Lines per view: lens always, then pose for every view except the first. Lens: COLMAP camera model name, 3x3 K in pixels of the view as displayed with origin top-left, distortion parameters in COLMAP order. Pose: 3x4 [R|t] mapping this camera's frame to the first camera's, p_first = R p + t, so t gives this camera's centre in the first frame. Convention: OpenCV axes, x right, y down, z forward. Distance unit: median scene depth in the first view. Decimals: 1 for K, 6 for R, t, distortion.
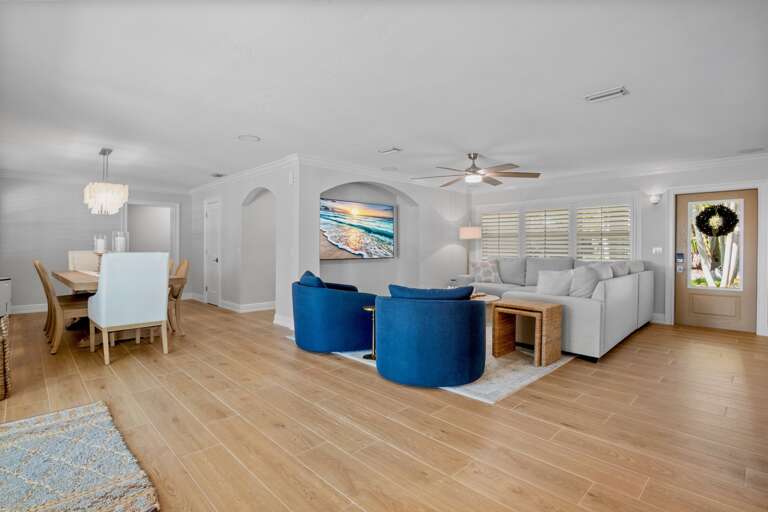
lens RADIAL K [[375.7, 0, 384.0], [0, 375.7, 247.3], [0, 0, 1]] dist [-0.030142, -0.000297]
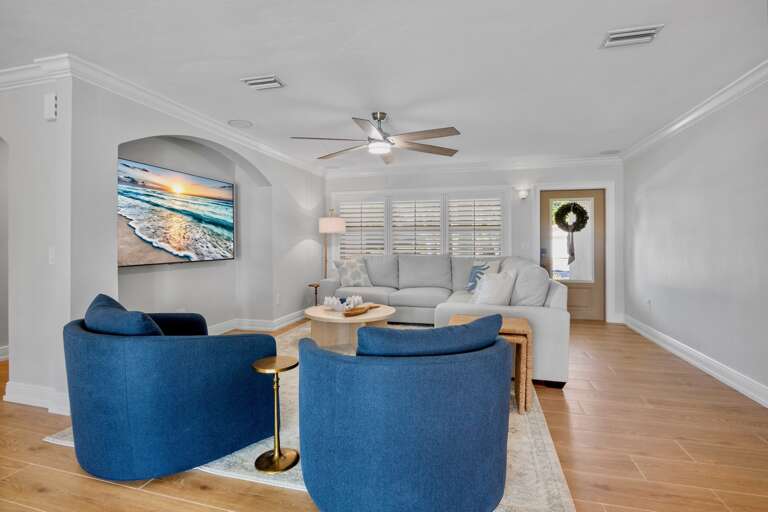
lens RADIAL K [[375.7, 0, 384.0], [0, 375.7, 247.3], [0, 0, 1]] dist [-0.030142, -0.000297]
pose [[0.859858, -0.011680, 0.510400, -0.101329], [0.004571, 0.999874, 0.015180, -0.004062], [-0.510514, -0.010719, 0.859803, 0.314371]]
